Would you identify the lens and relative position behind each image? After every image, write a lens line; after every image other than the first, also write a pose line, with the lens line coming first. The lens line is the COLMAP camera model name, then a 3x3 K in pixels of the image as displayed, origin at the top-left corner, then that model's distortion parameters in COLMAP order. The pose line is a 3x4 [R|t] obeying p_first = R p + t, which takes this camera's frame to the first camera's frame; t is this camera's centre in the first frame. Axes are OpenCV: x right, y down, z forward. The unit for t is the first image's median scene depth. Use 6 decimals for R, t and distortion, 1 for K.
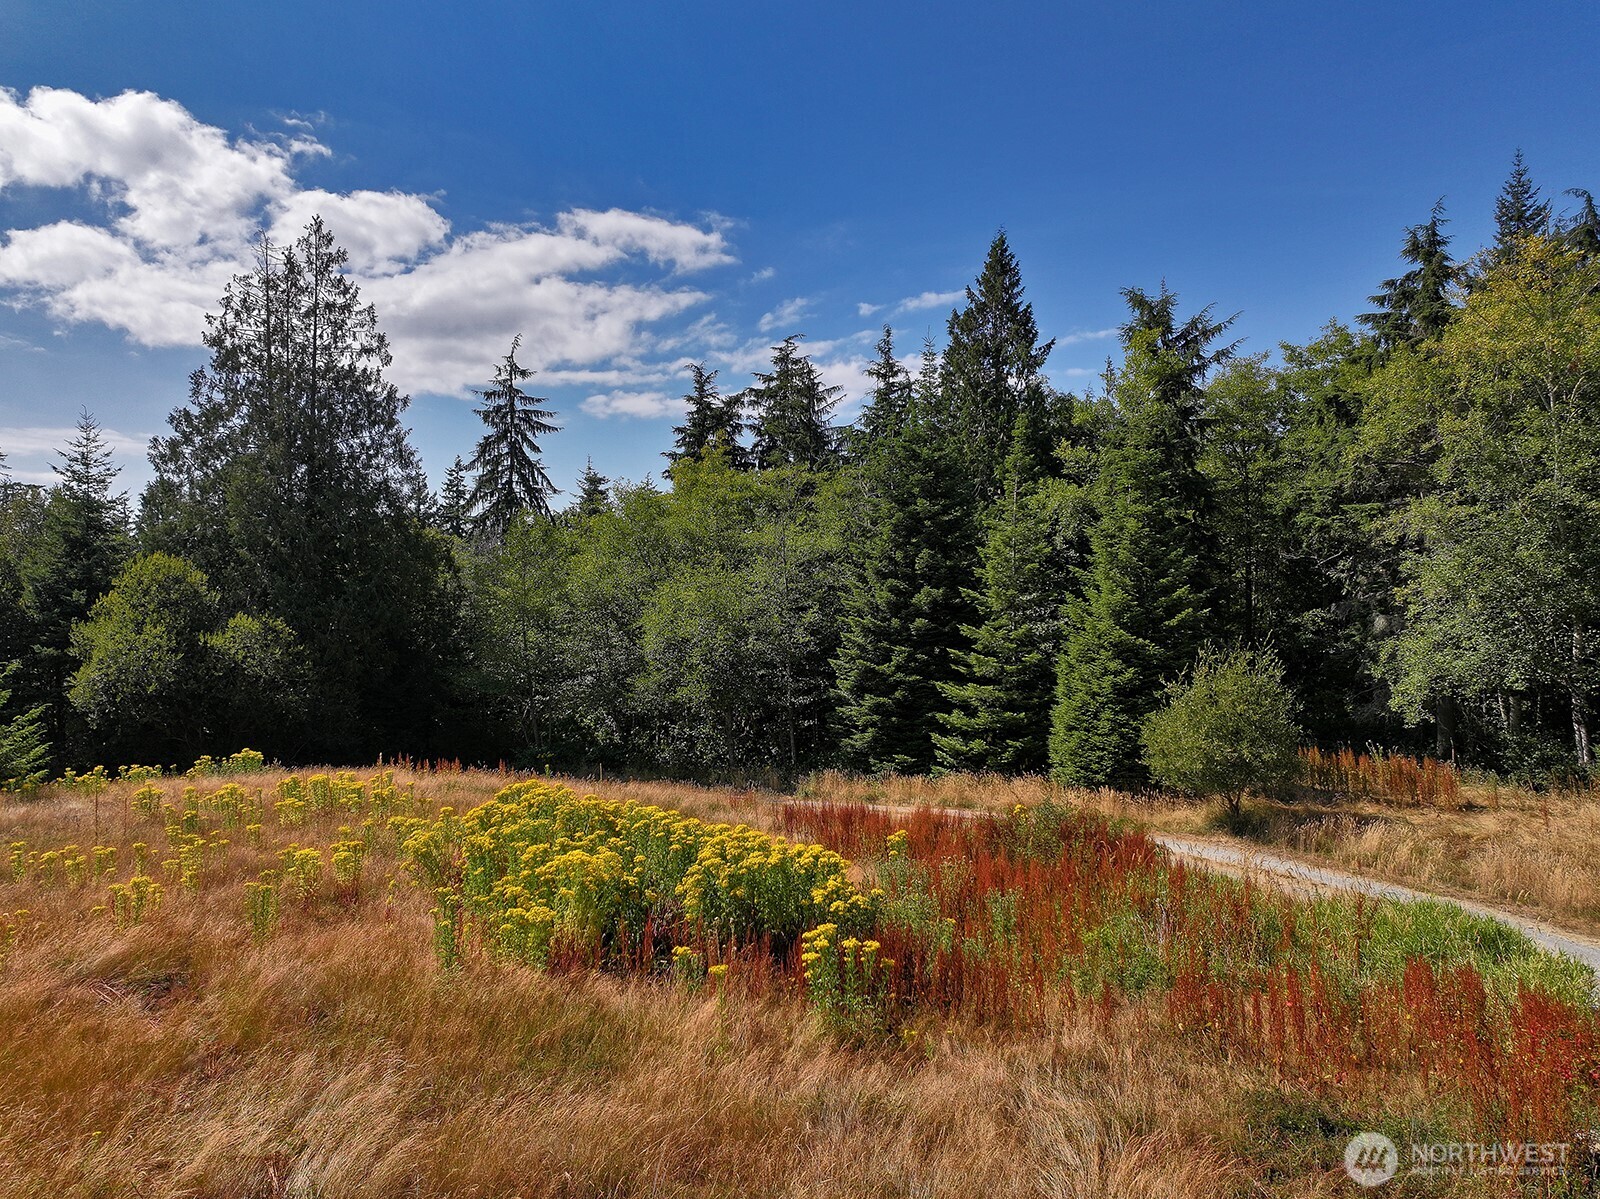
lens RADIAL K [[1125.4, 0, 805.8], [0, 1125.4, 591.3], [0, 0, 1]] dist [0.000965, 0.008327]
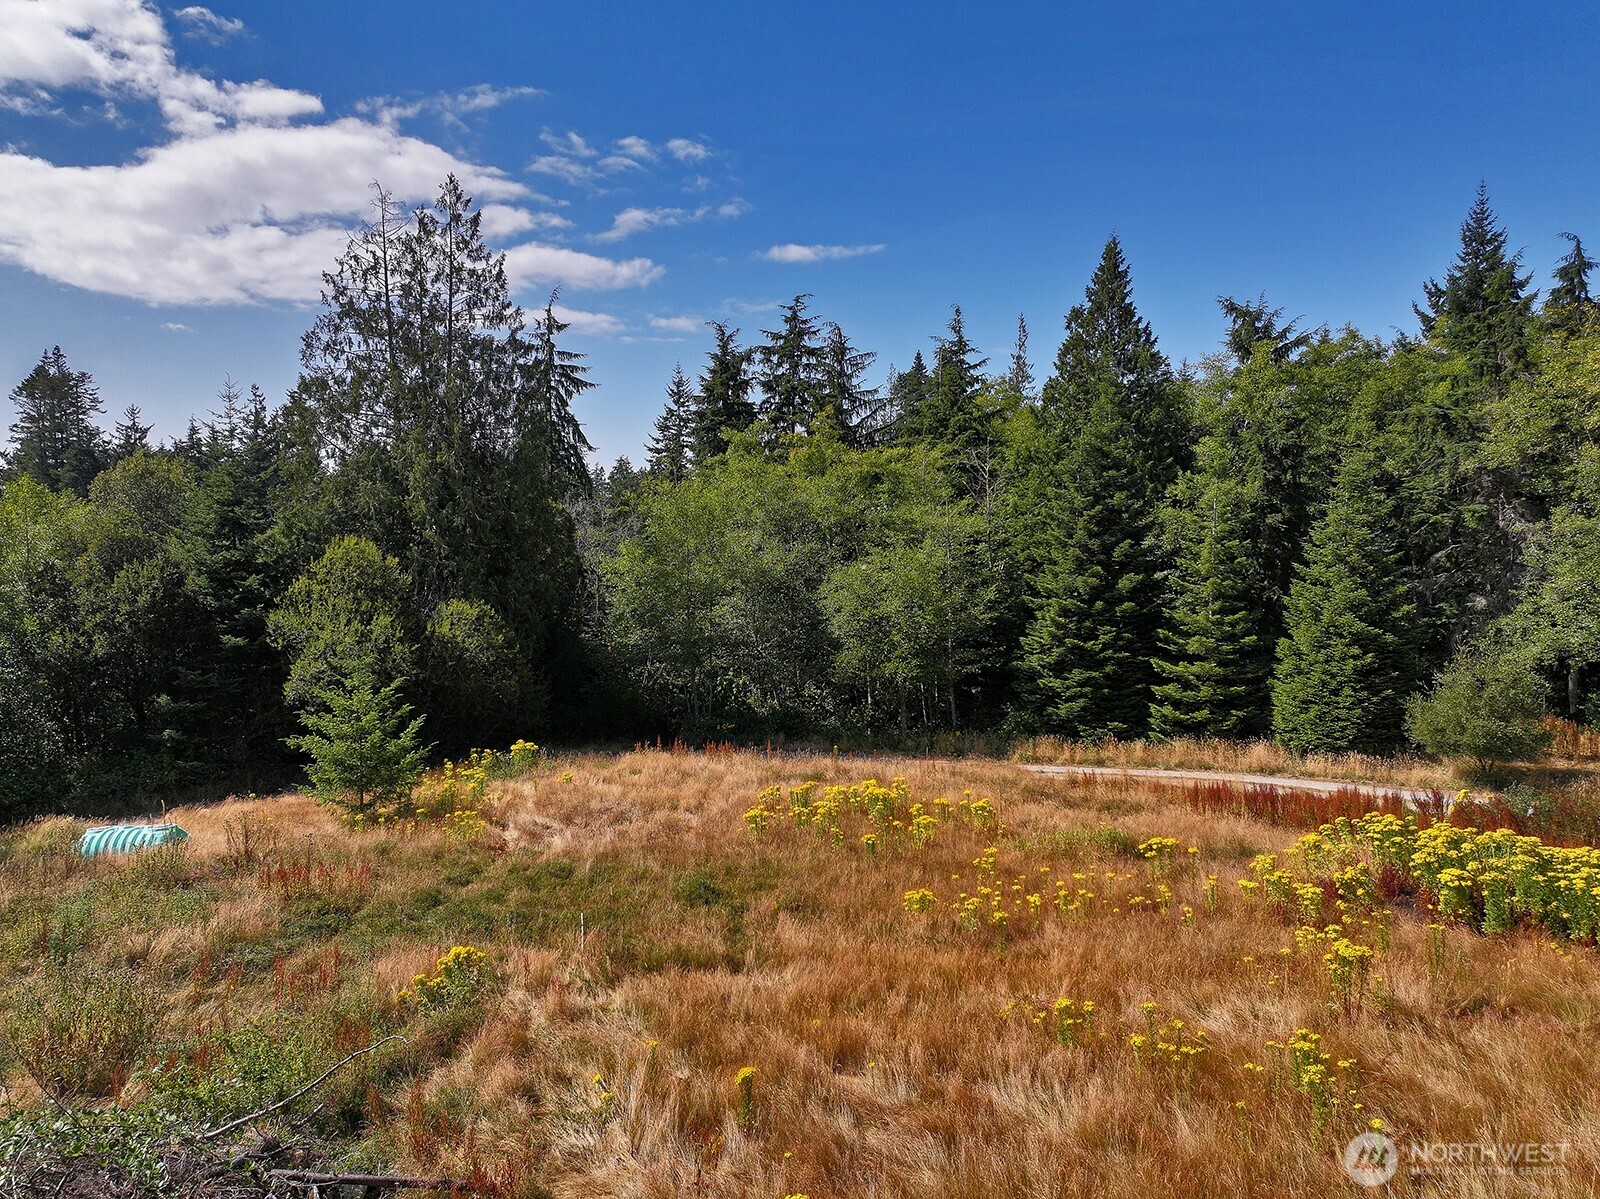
lens RADIAL K [[1125.4, 0, 805.8], [0, 1125.4, 591.3], [0, 0, 1]] dist [0.000965, 0.008327]
pose [[0.974465, -0.012085, 0.224214, -0.454735], [-0.005270, 0.997044, 0.076646, -0.069997], [-0.224478, -0.075870, 0.971521, -0.028707]]
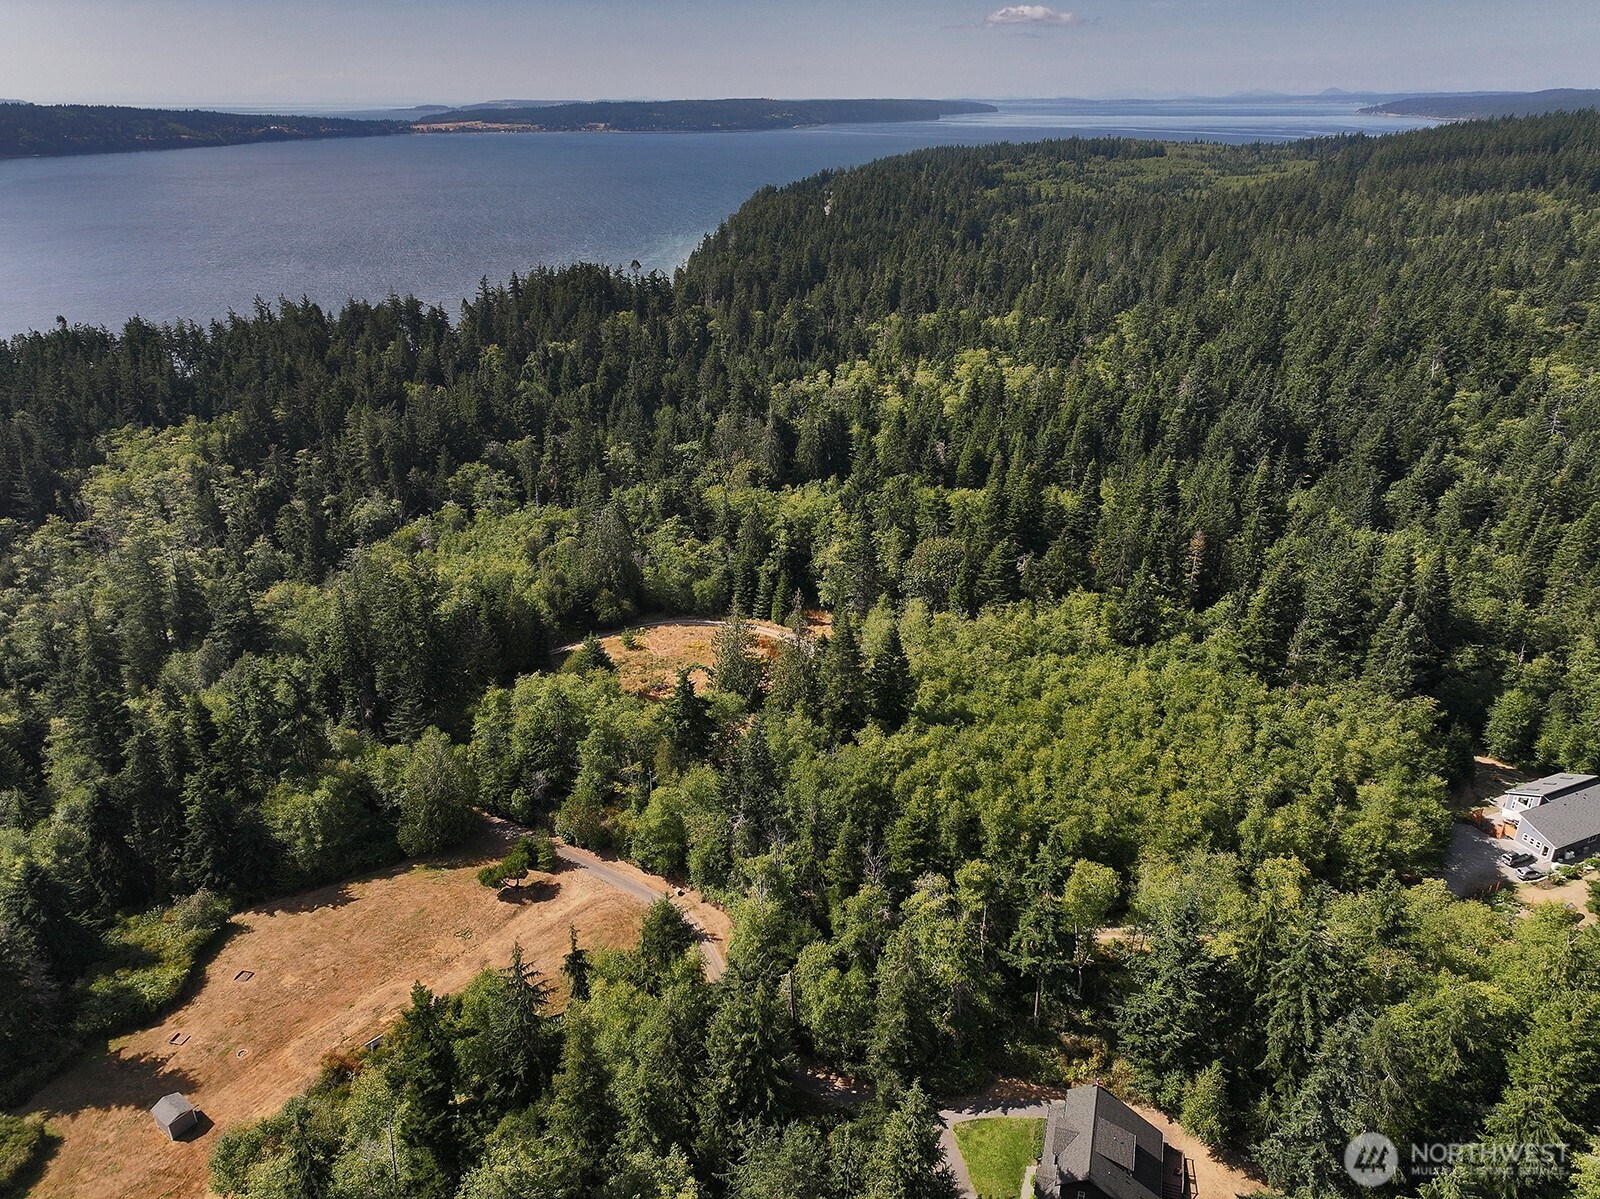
lens RADIAL K [[1125.4, 0, 805.8], [0, 1125.4, 591.3], [0, 0, 1]] dist [0.000965, 0.008327]
pose [[0.951988, -0.125062, 0.279424, -1.271664], [-0.000489, 0.912127, 0.409907, -2.413767], [-0.306134, -0.390364, 0.868273, -4.257153]]
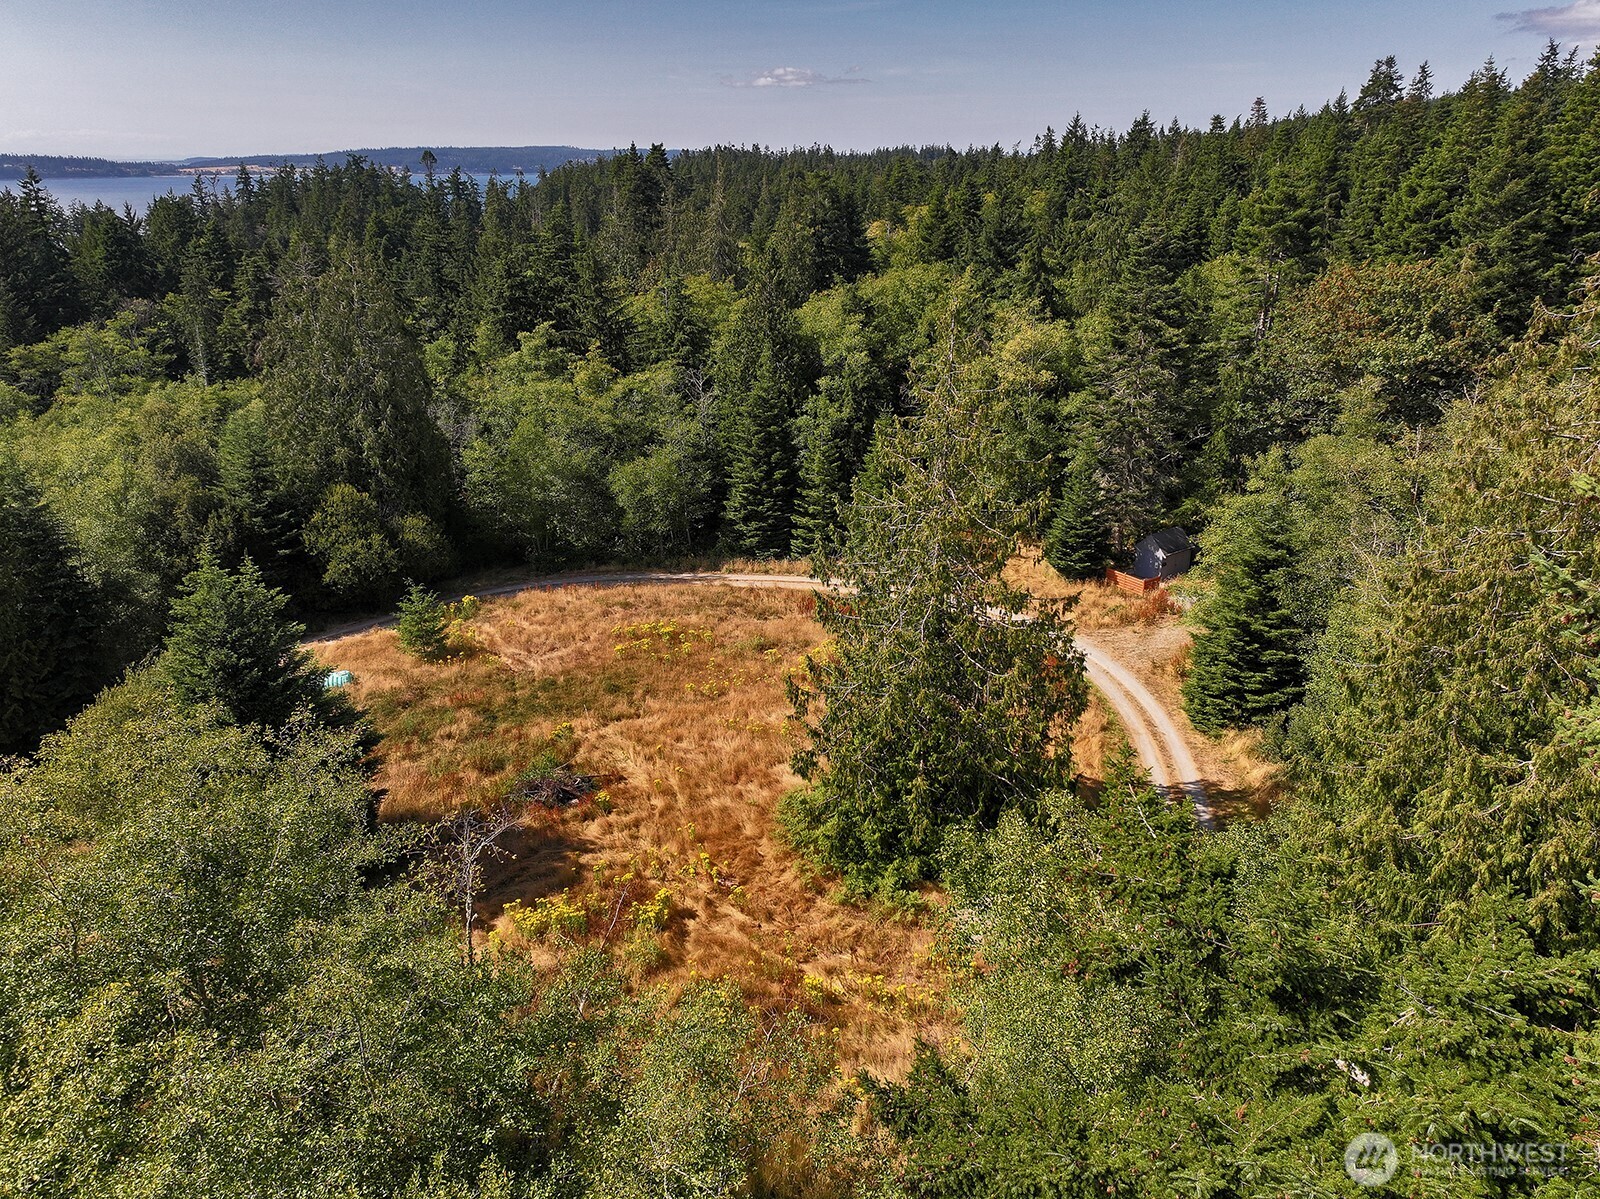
lens RADIAL K [[1125.4, 0, 805.8], [0, 1125.4, 591.3], [0, 0, 1]] dist [0.000965, 0.008327]
pose [[0.888656, -0.167015, 0.427079, -0.776863], [-0.002936, 0.929228, 0.369496, -0.564139], [-0.458565, -0.329609, 0.825273, -0.832078]]
